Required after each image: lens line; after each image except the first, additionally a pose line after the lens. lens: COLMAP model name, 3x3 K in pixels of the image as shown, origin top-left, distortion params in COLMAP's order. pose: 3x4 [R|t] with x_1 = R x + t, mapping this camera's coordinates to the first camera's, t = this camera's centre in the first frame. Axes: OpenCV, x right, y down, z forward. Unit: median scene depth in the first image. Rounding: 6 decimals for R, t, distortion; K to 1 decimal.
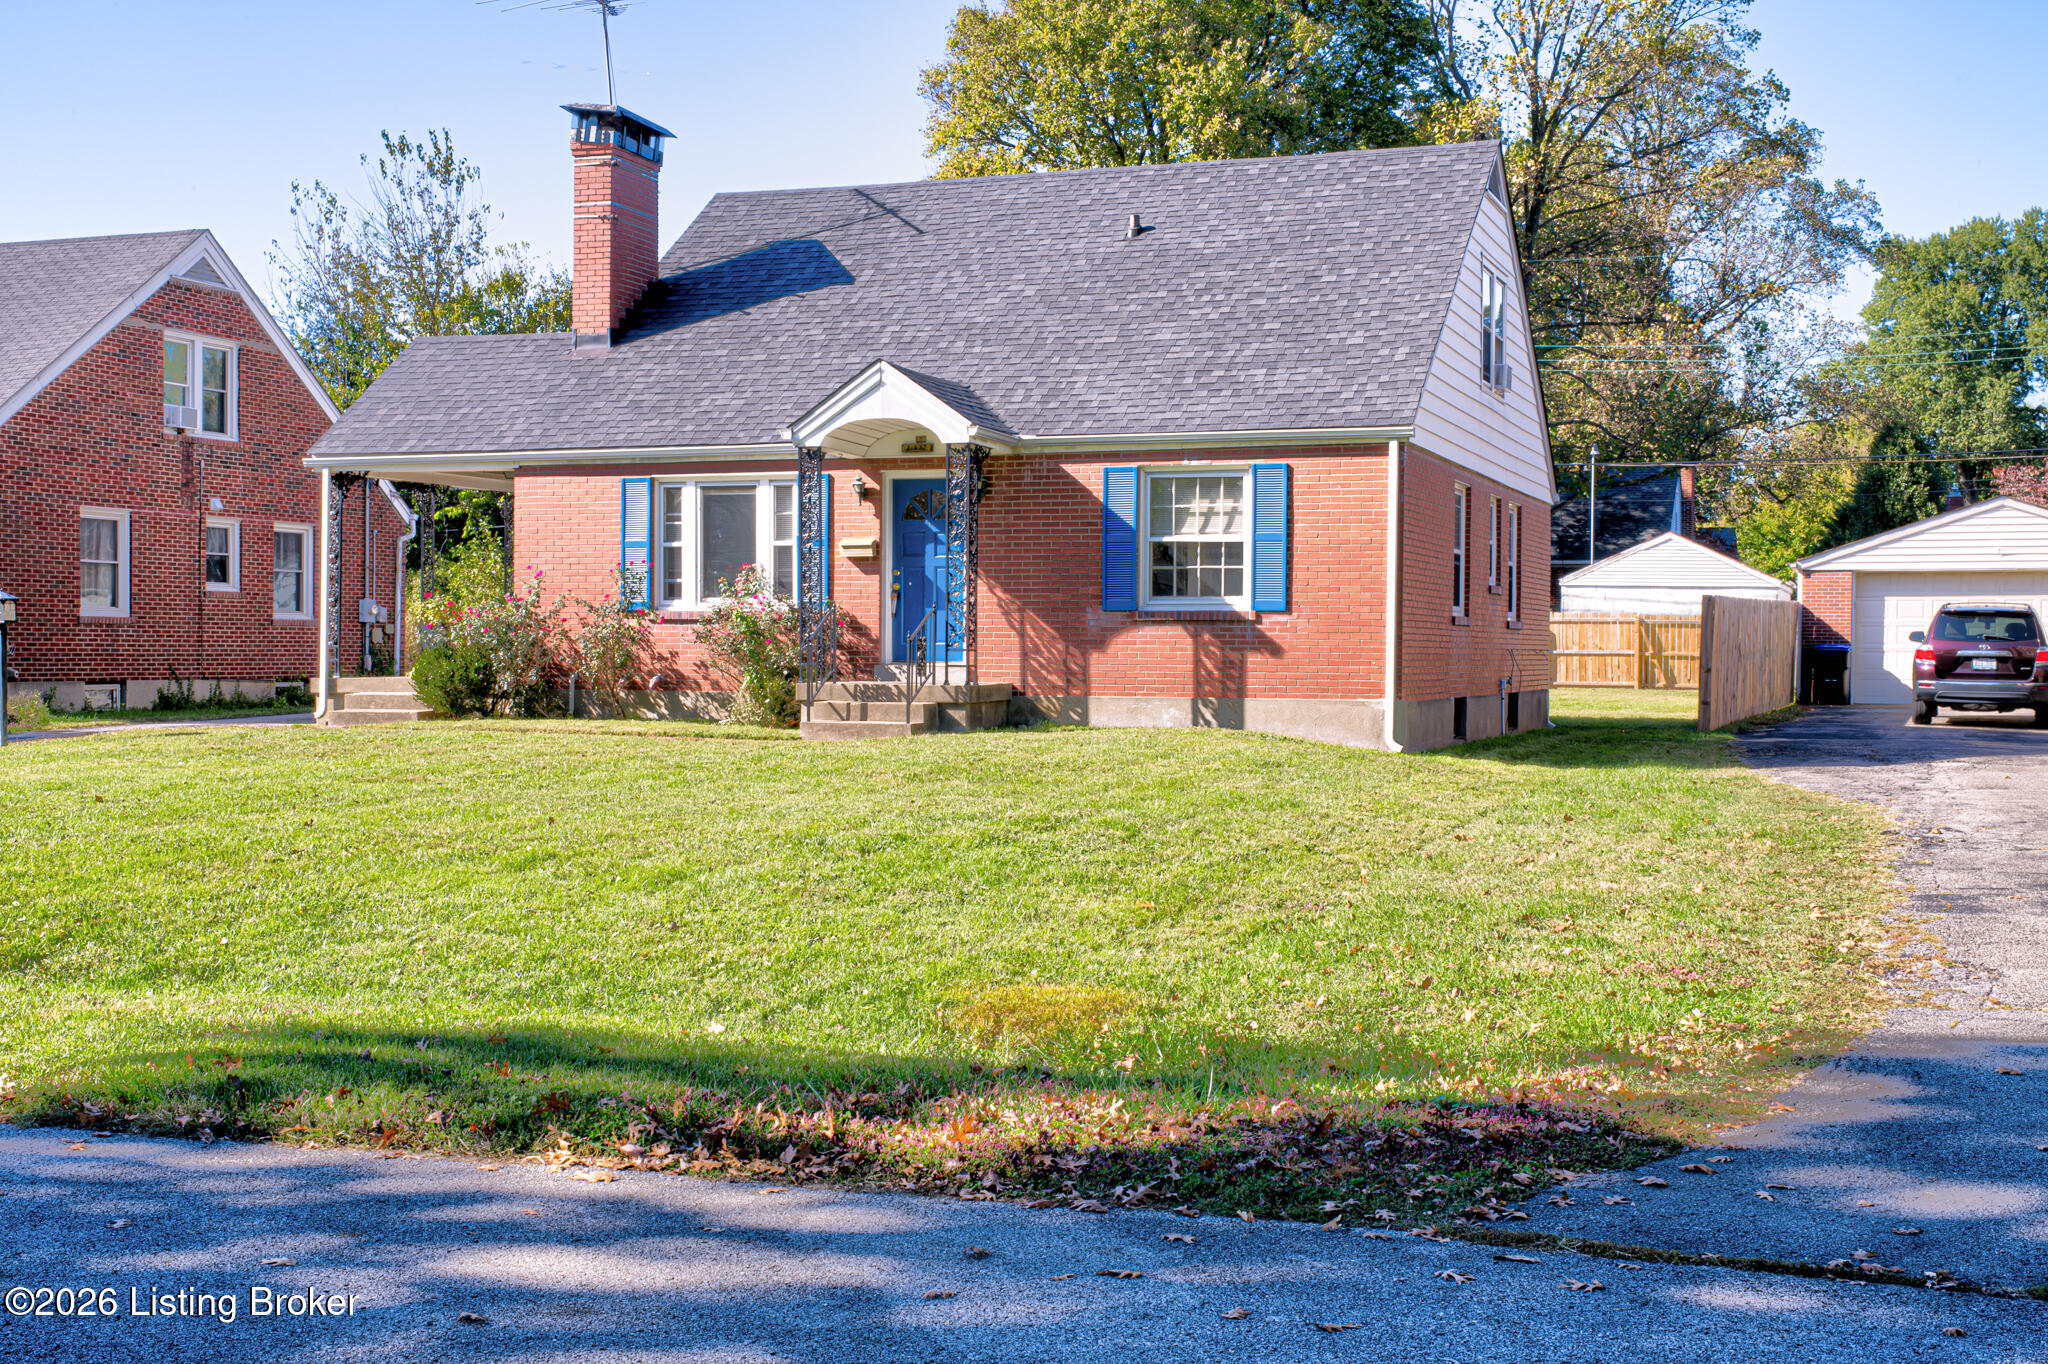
lens RADIAL K [[2355.7, 0, 1030.1], [0, 2355.7, 685.5], [0, 0, 1]] dist [0.014371, 0.000000]
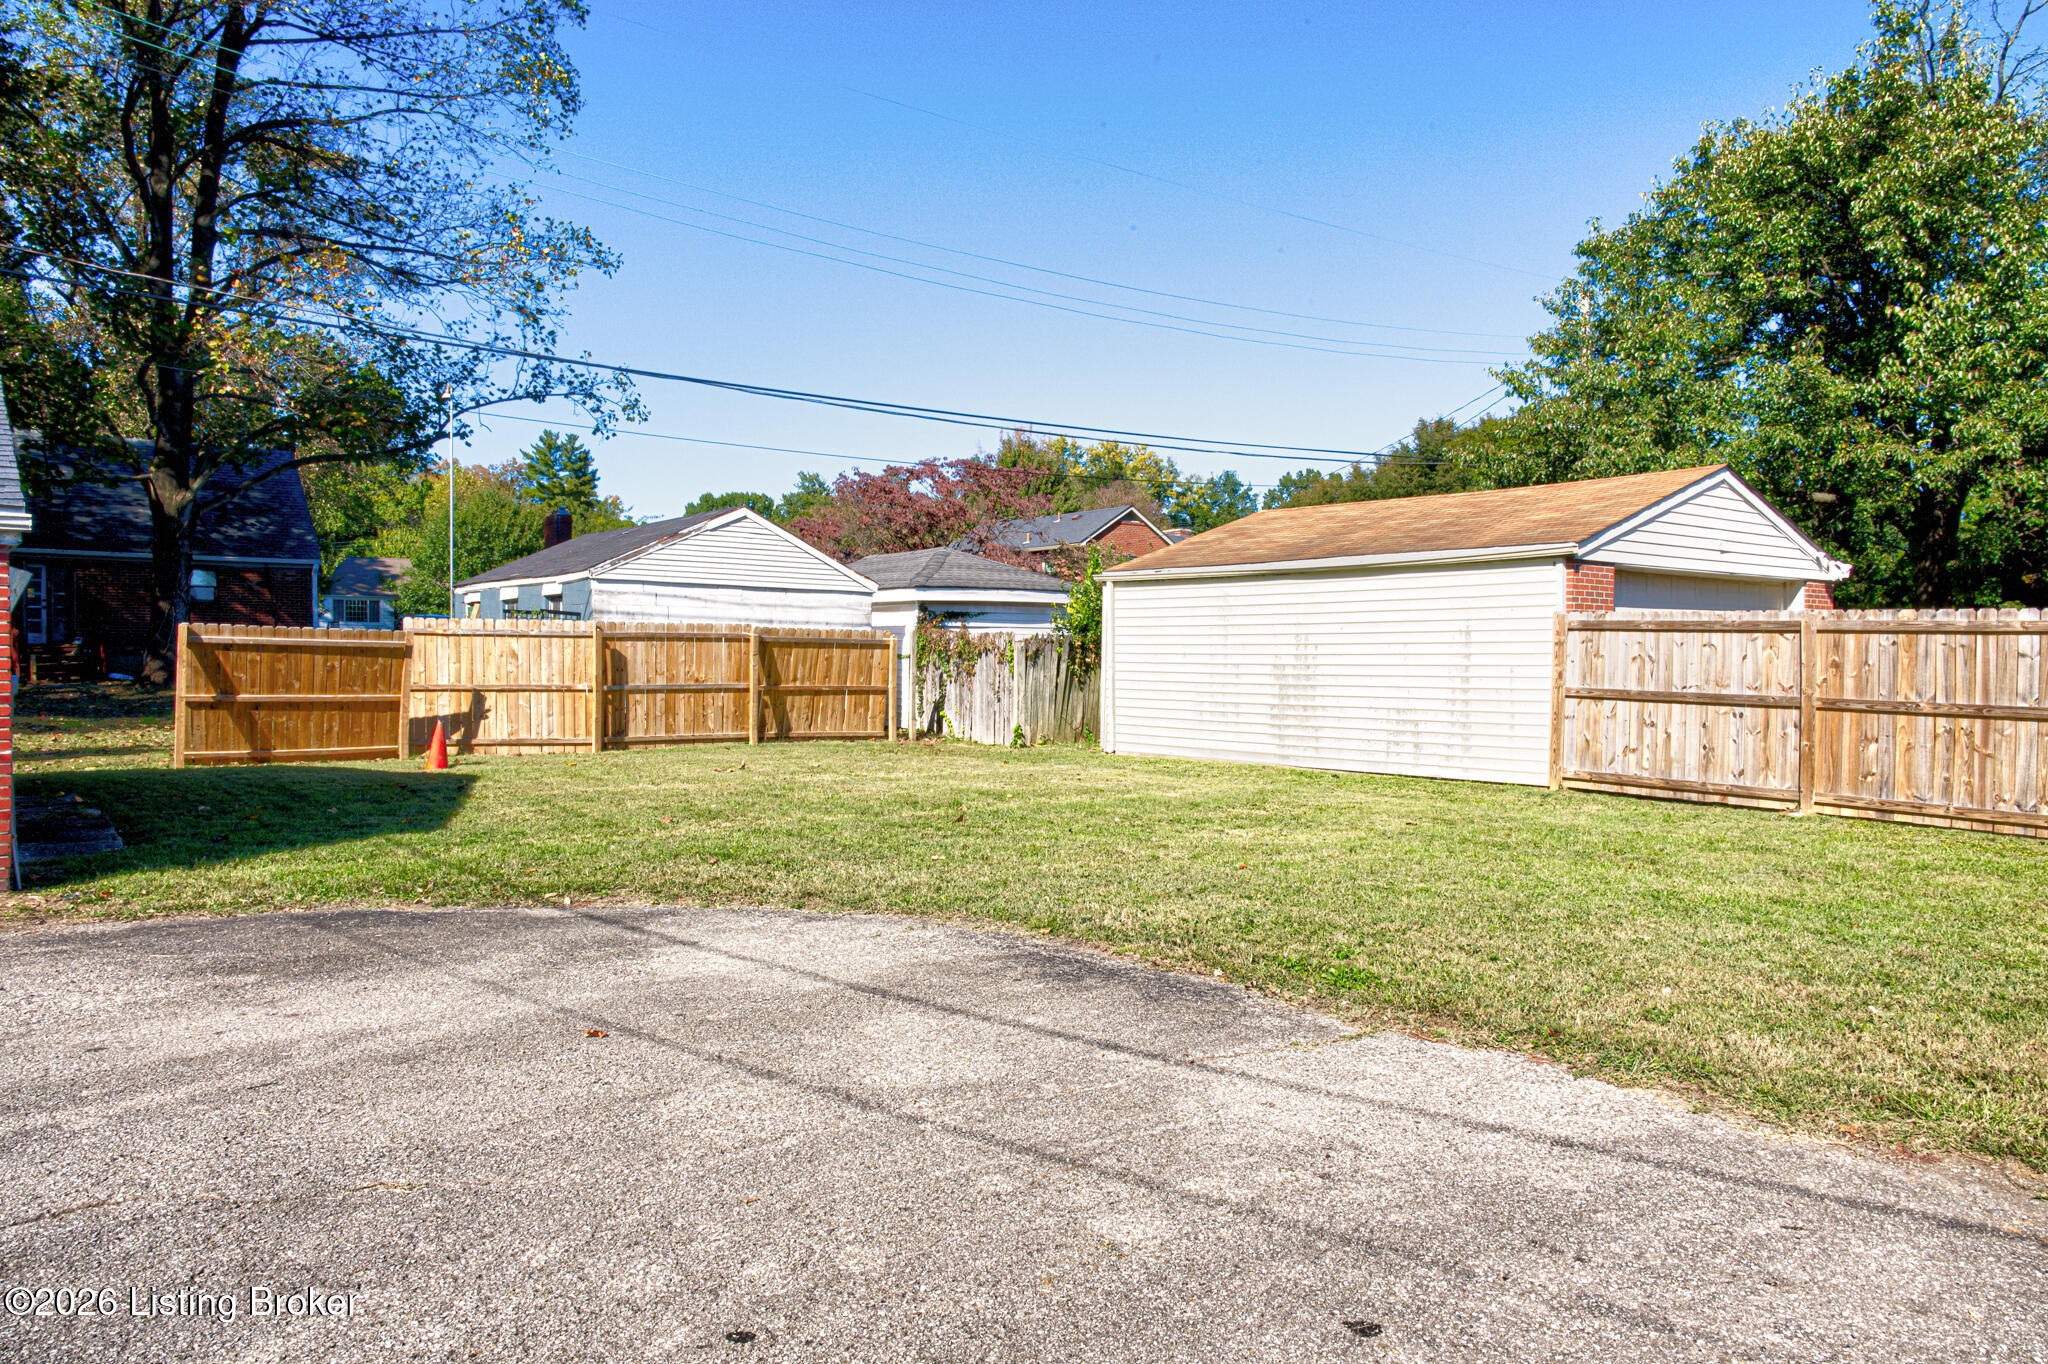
lens RADIAL K [[1395.8, 0, 1020.6], [0, 1395.8, 683.9], [0, 0, 1]] dist [-0.049188, 0.050723]
pose [[0.521654, -0.020493, 0.852911, -0.062111], [0.012663, 0.999787, 0.016277, -0.041404], [-0.853063, 0.002309, 0.521802, 1.543958]]
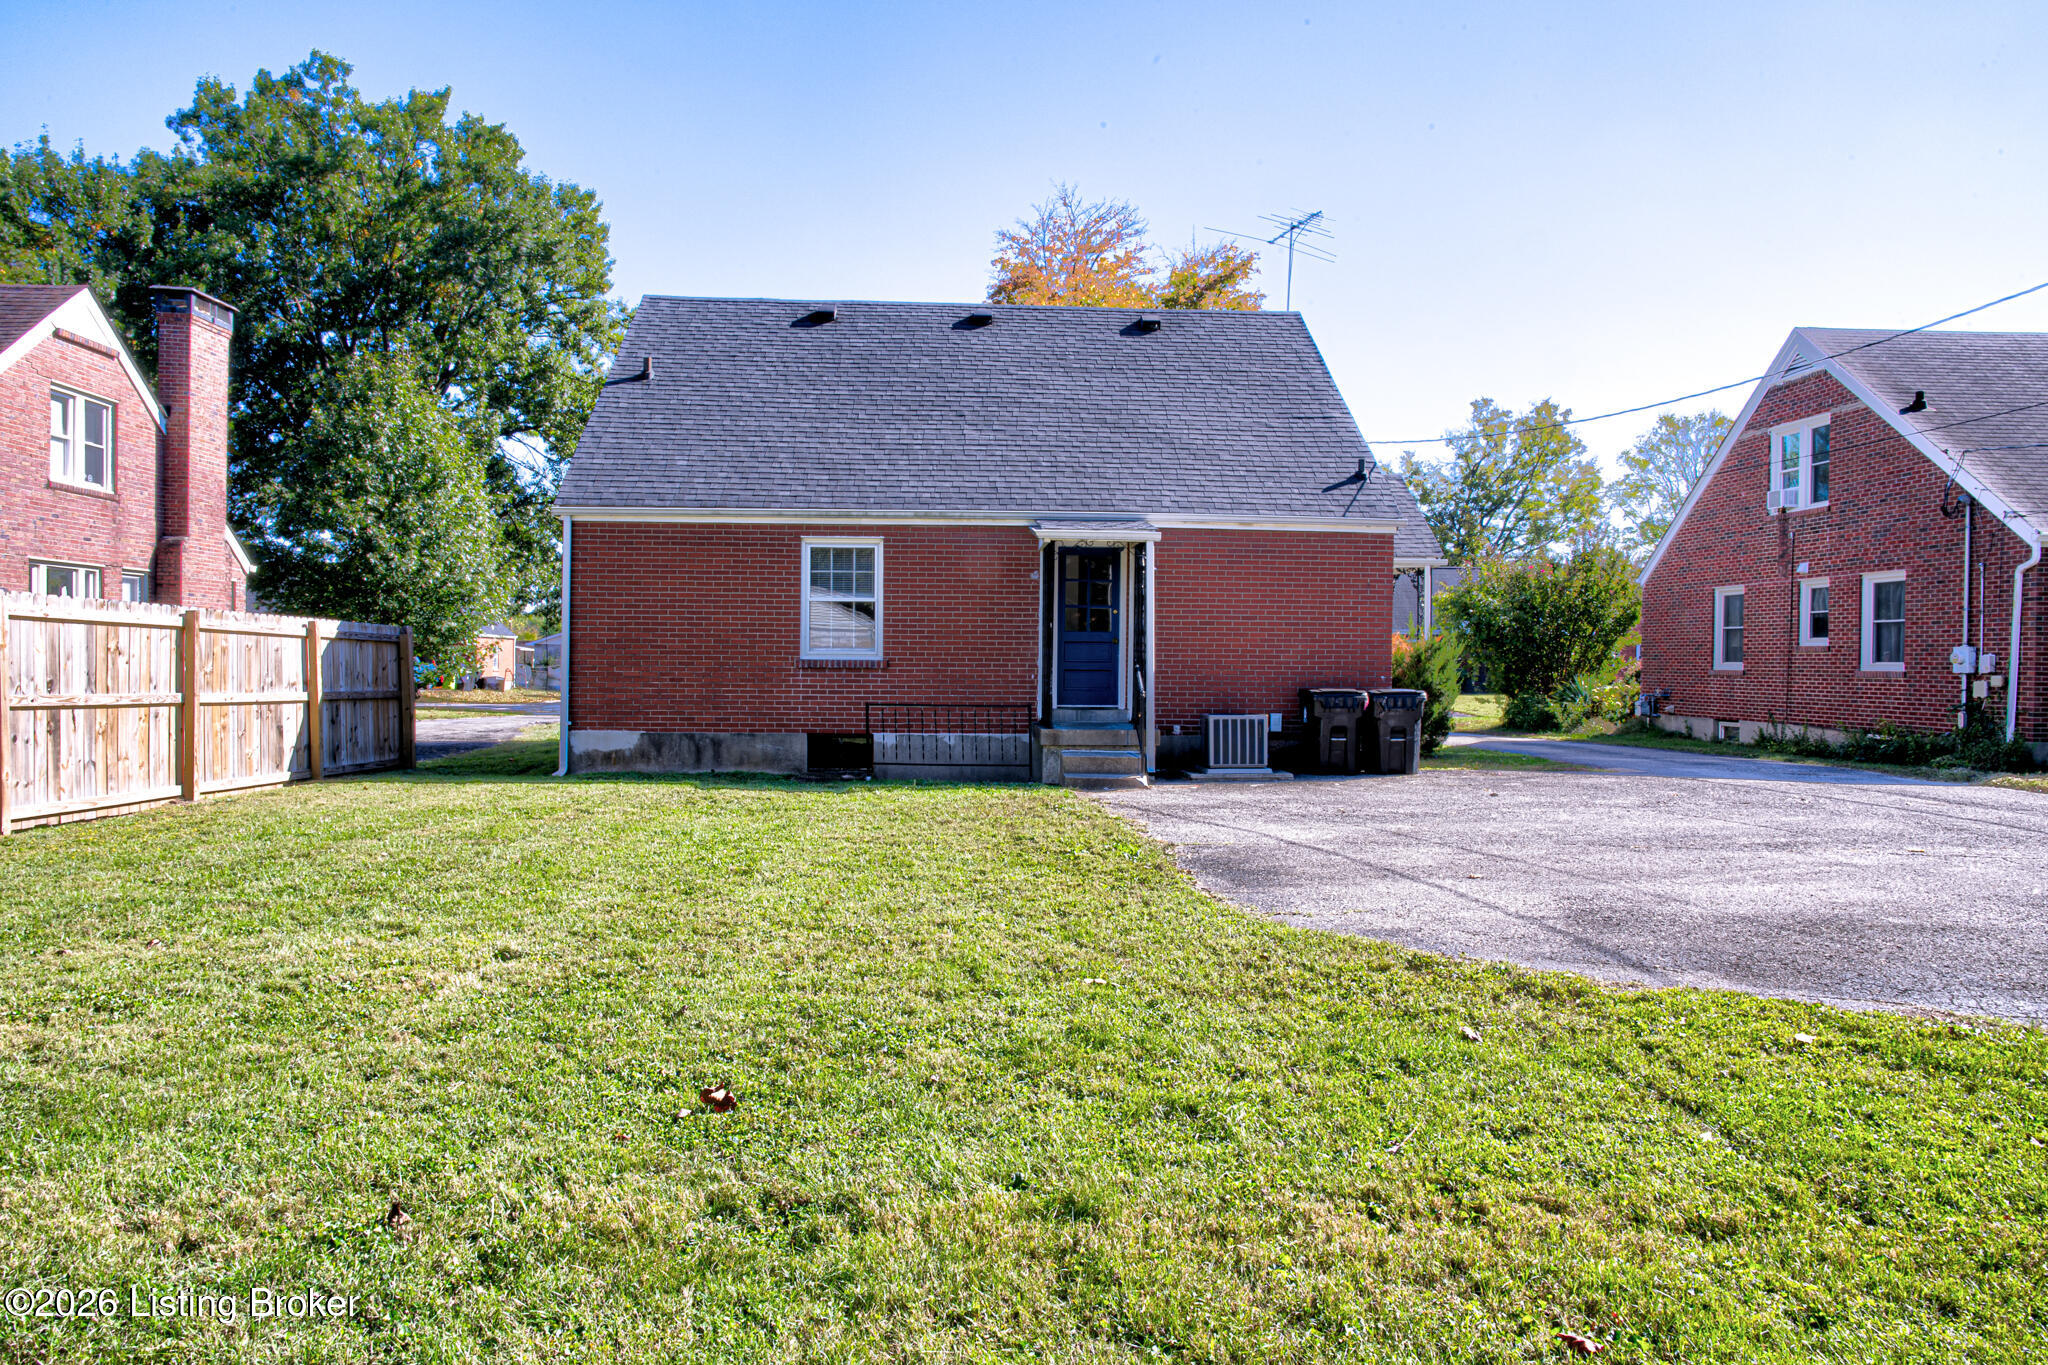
lens RADIAL K [[1395.8, 0, 1025.4], [0, 1395.8, 682.2], [0, 0, 1]] dist [-0.049188, 0.050723]
pose [[-0.907755, -0.009395, -0.419395, 0.357989], [-0.022504, 0.999400, 0.026322, -0.043296], [0.418896, 0.033332, -0.907422, 1.962297]]
